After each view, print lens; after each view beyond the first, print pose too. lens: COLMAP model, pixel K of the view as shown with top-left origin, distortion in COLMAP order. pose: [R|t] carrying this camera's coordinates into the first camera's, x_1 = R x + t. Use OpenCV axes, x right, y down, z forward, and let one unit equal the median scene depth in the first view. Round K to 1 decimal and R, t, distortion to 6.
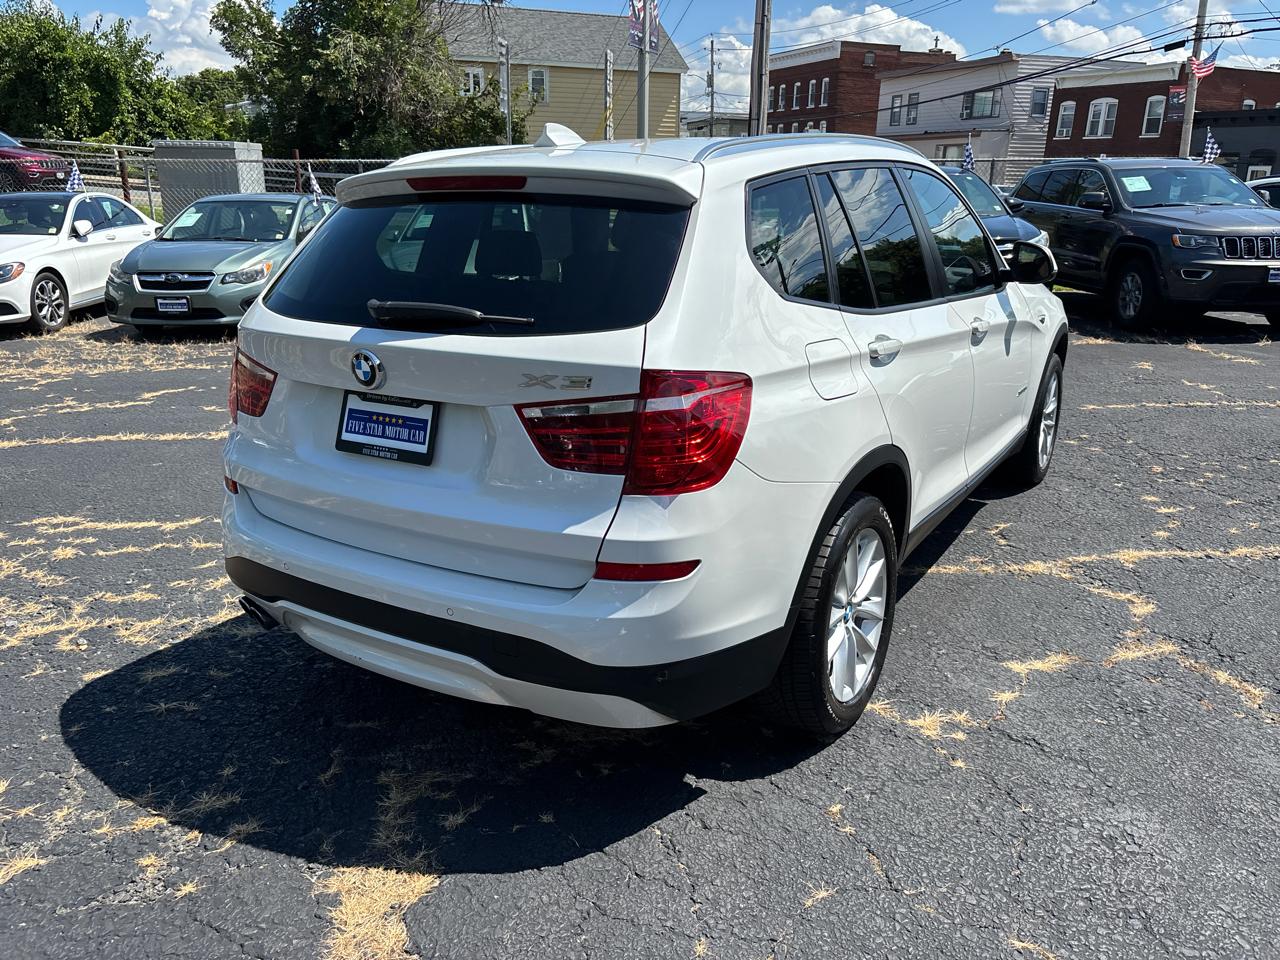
lens RADIAL K [[965.3, 0, 635.8], [0, 965.3, 477.2], [0, 0, 1]] dist [0.048657, -0.049961]
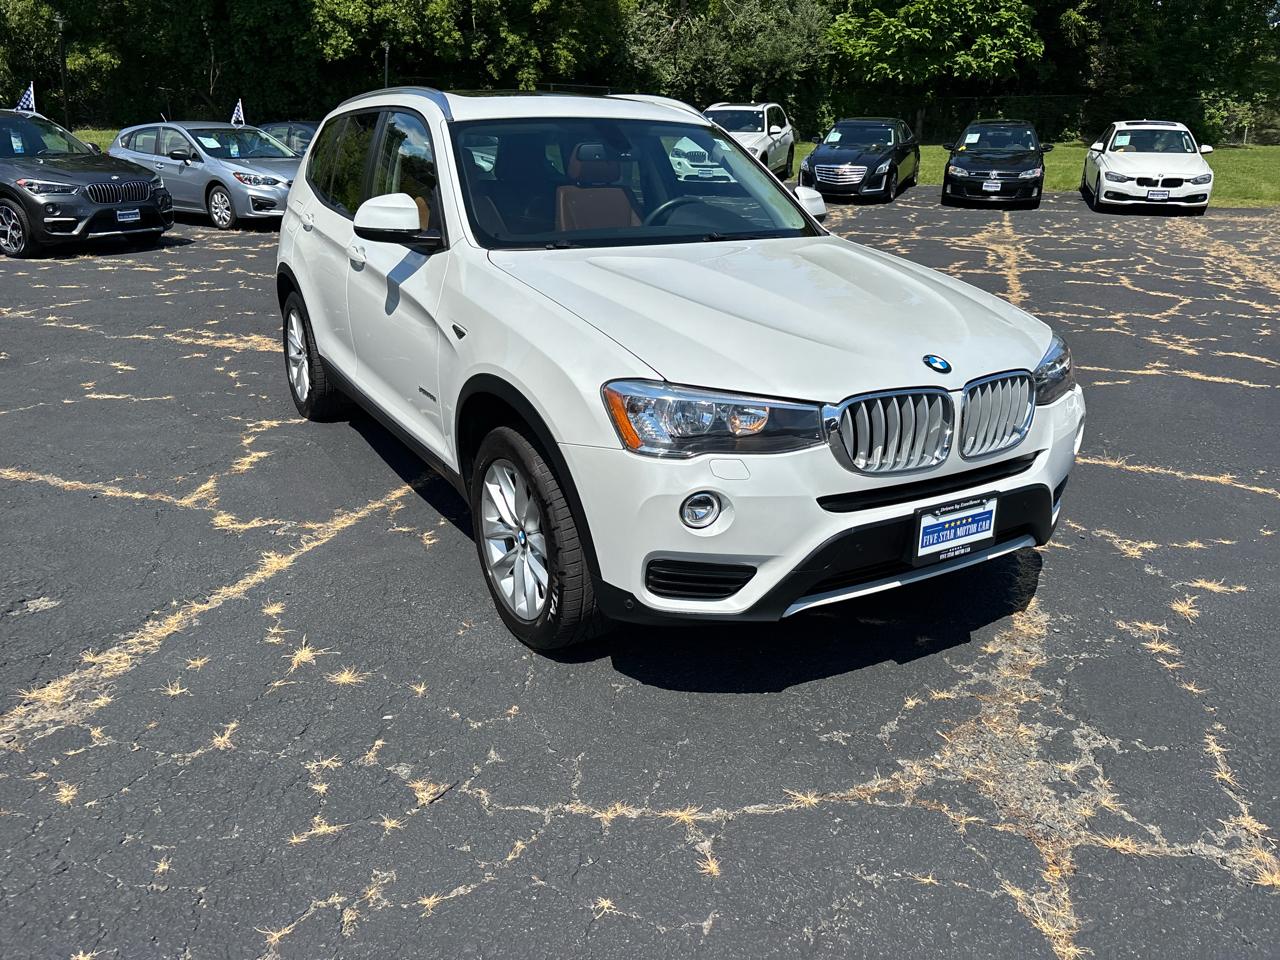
lens RADIAL K [[965.3, 0, 636.2], [0, 965.3, 471.5], [0, 0, 1]] dist [0.048657, -0.049961]
pose [[-0.458422, 0.296660, -0.837760, 1.249621], [-0.262585, 0.855348, 0.446575, -0.538798], [0.849057, 0.424703, -0.314212, 1.776061]]
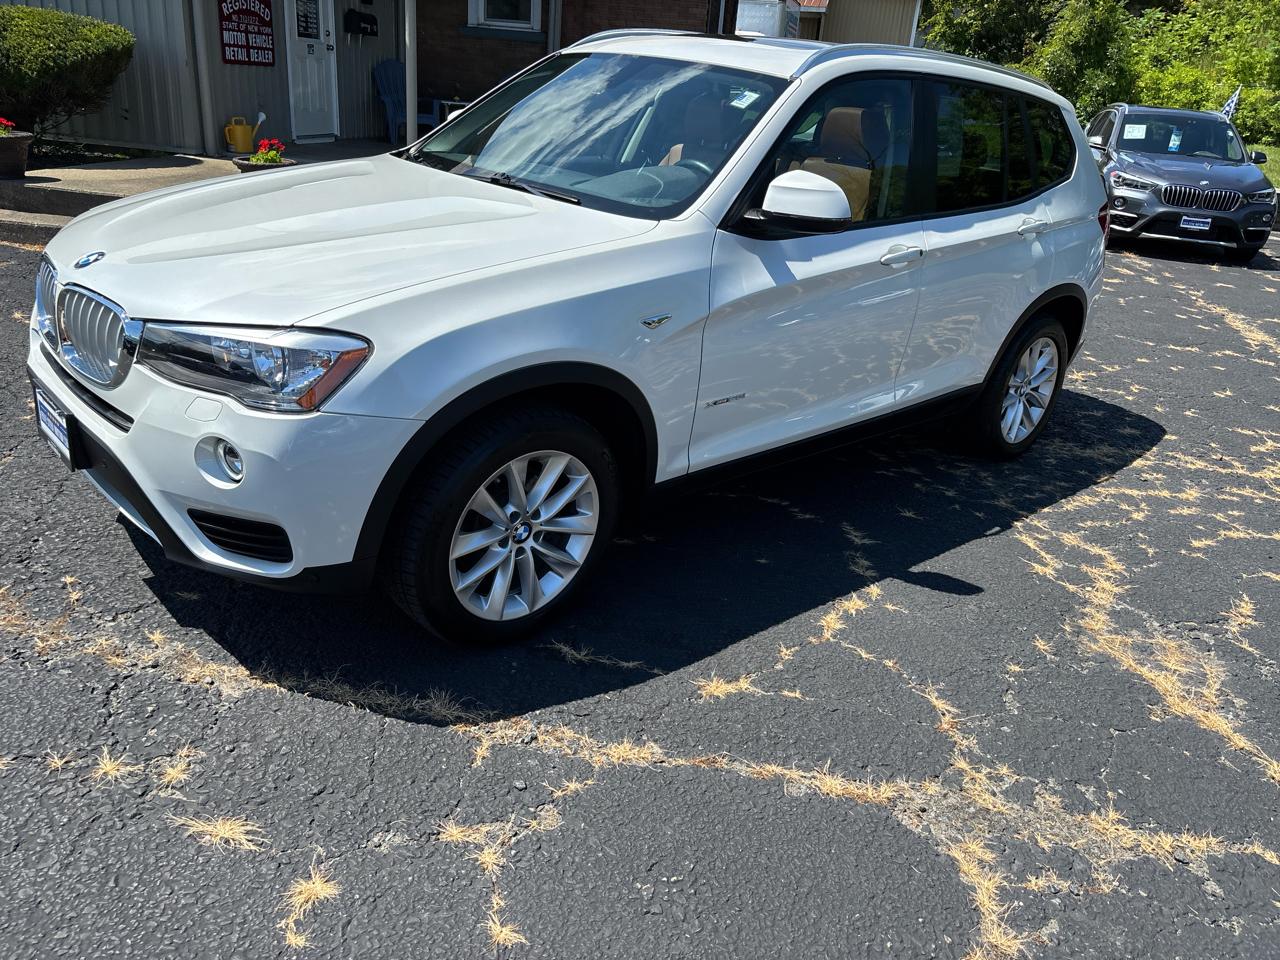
lens RADIAL K [[965.3, 0, 635.8], [0, 965.3, 482.5], [0, 0, 1]] dist [0.048657, -0.049961]
pose [[-0.960526, -0.180431, 0.211743, -0.058499], [-0.006274, 0.774998, 0.631932, -0.665971], [-0.278121, 0.605659, -0.745538, 2.221519]]
